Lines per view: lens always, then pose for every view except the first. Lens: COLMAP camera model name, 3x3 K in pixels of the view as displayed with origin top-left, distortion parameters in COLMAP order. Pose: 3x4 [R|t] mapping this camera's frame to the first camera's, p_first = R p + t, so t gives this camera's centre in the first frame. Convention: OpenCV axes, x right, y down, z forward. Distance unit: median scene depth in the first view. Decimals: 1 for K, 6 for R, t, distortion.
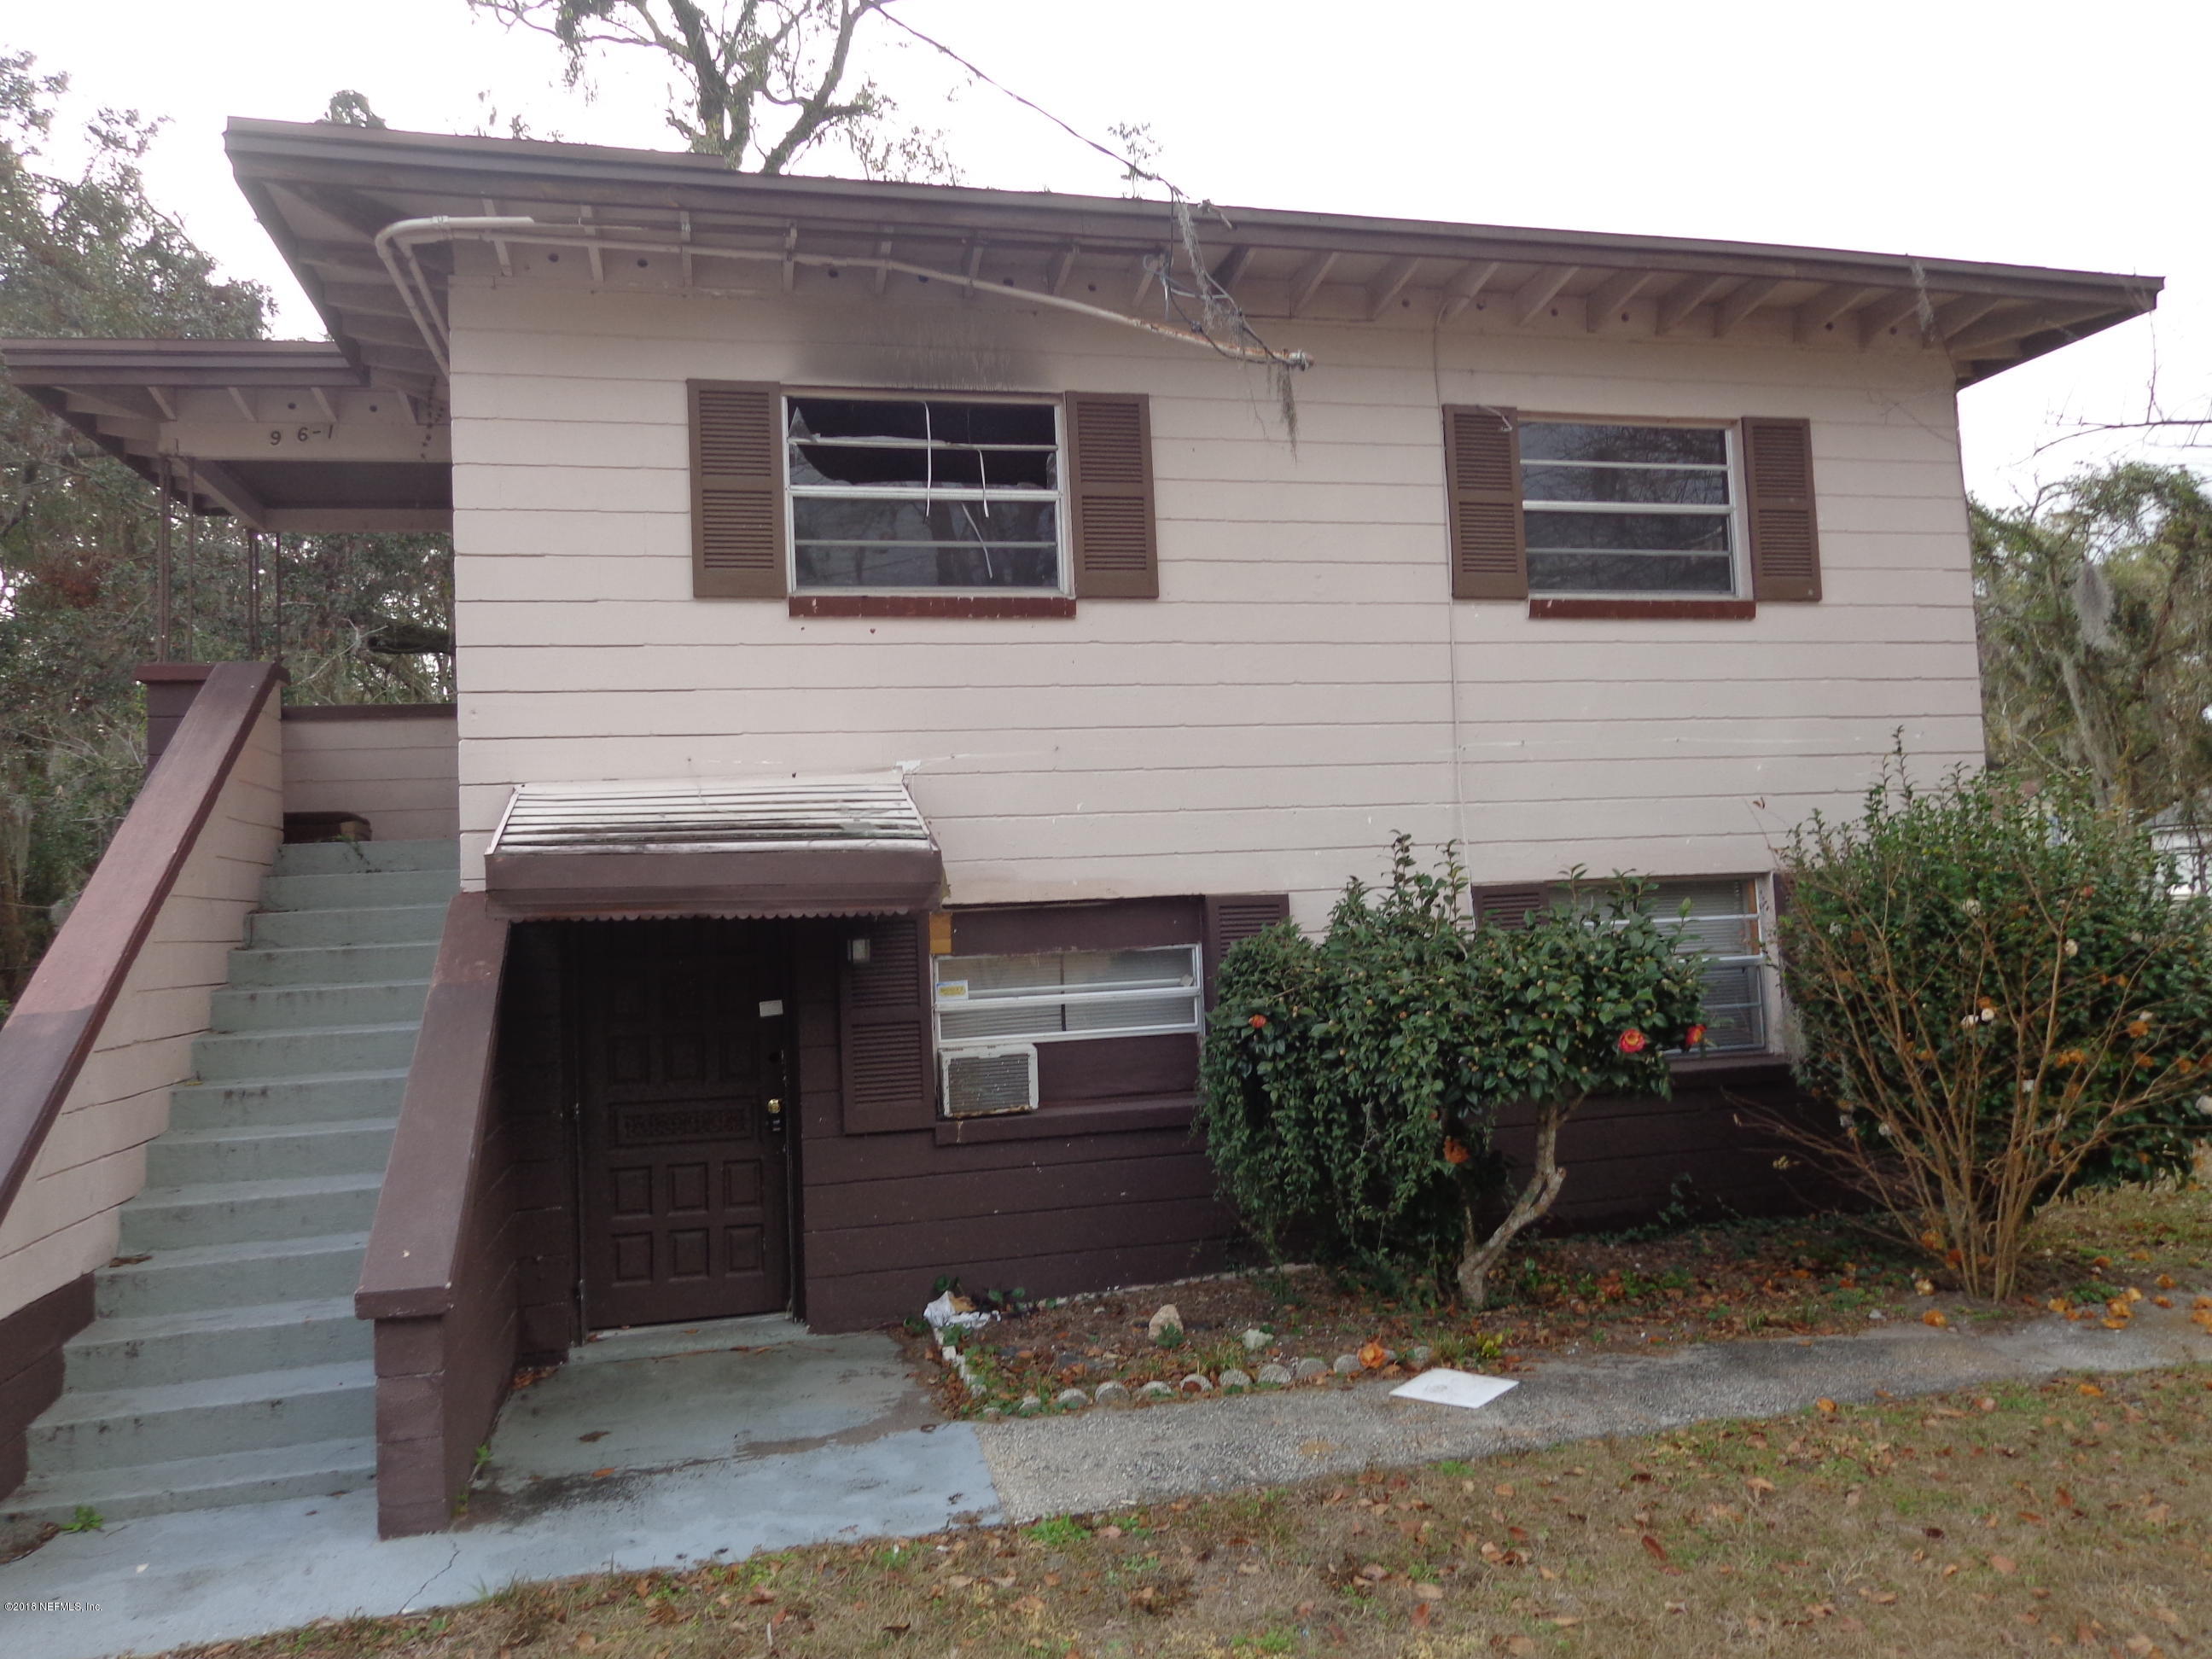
lens RADIAL K [[1554.6, 0, 1106.0], [0, 1554.6, 829.5], [0, 0, 1]] dist [0.009210, 0.000123]
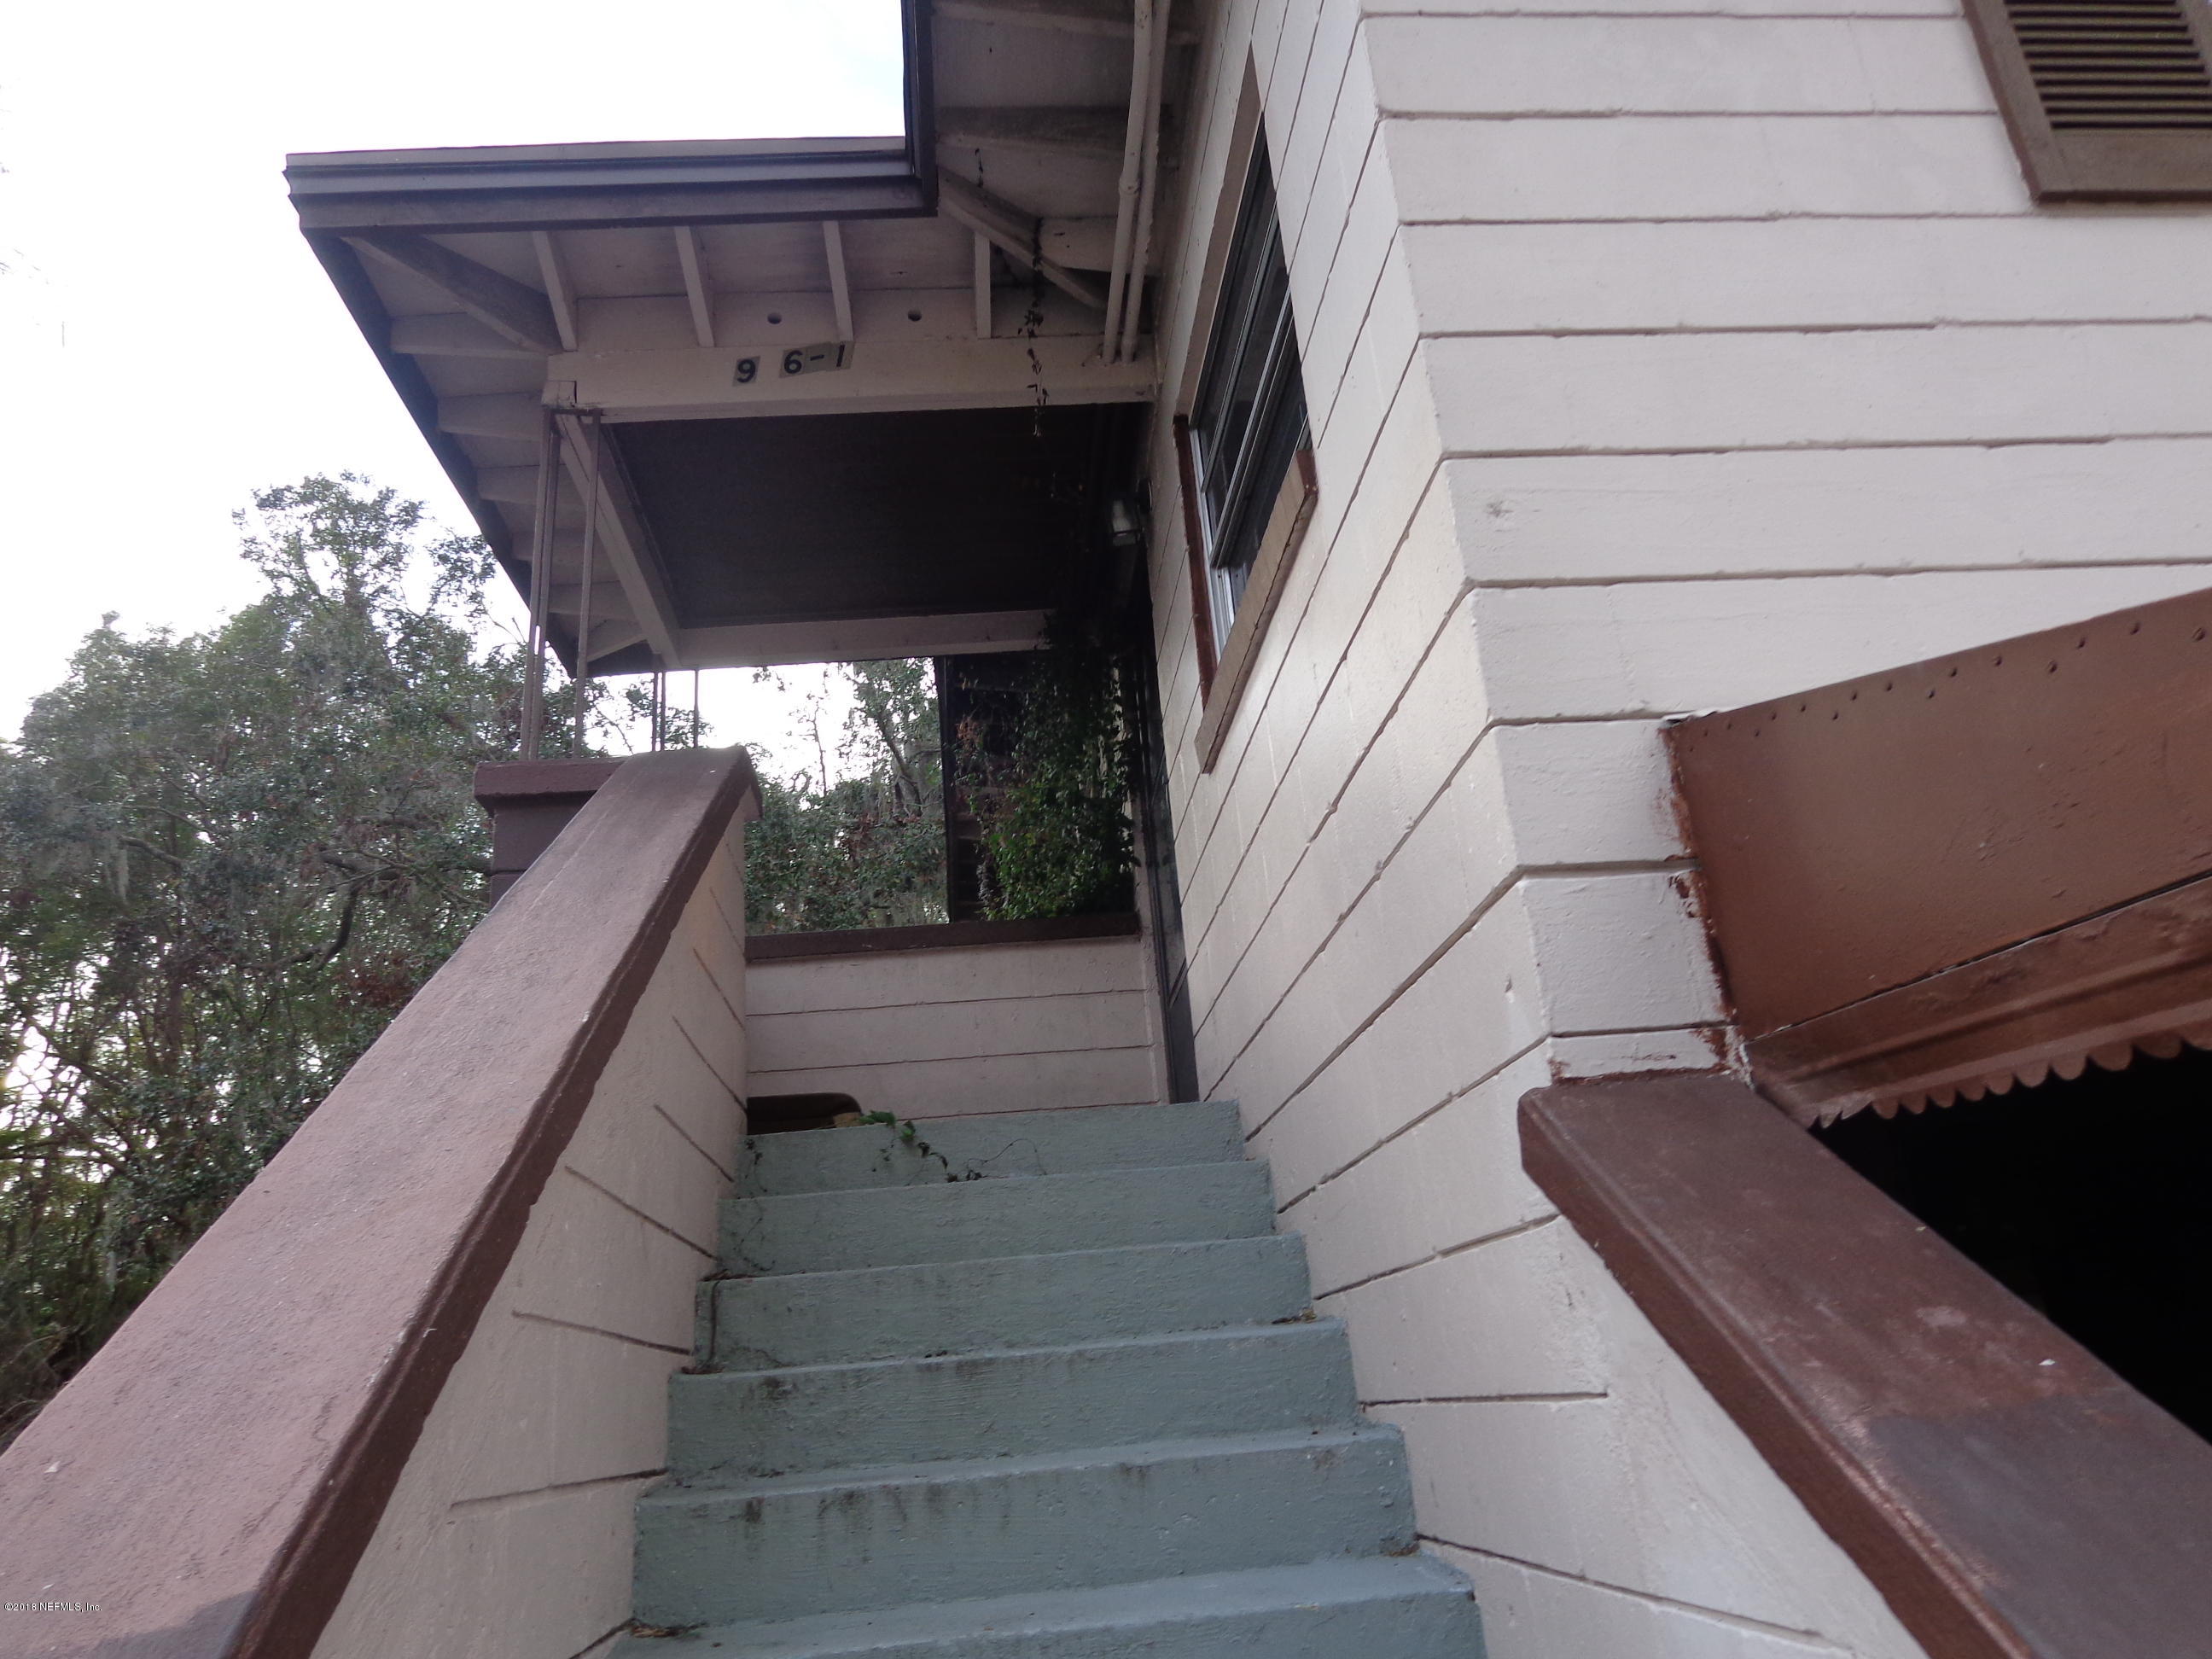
lens RADIAL K [[1554.6, 0, 1106.0], [0, 1554.6, 829.5], [0, 0, 1]] dist [0.009210, 0.000123]
pose [[0.986509, -0.089449, -0.137112, -0.392535], [0.047069, 0.957143, -0.285766, 0.063427], [0.156797, 0.275457, 0.948440, 0.621863]]
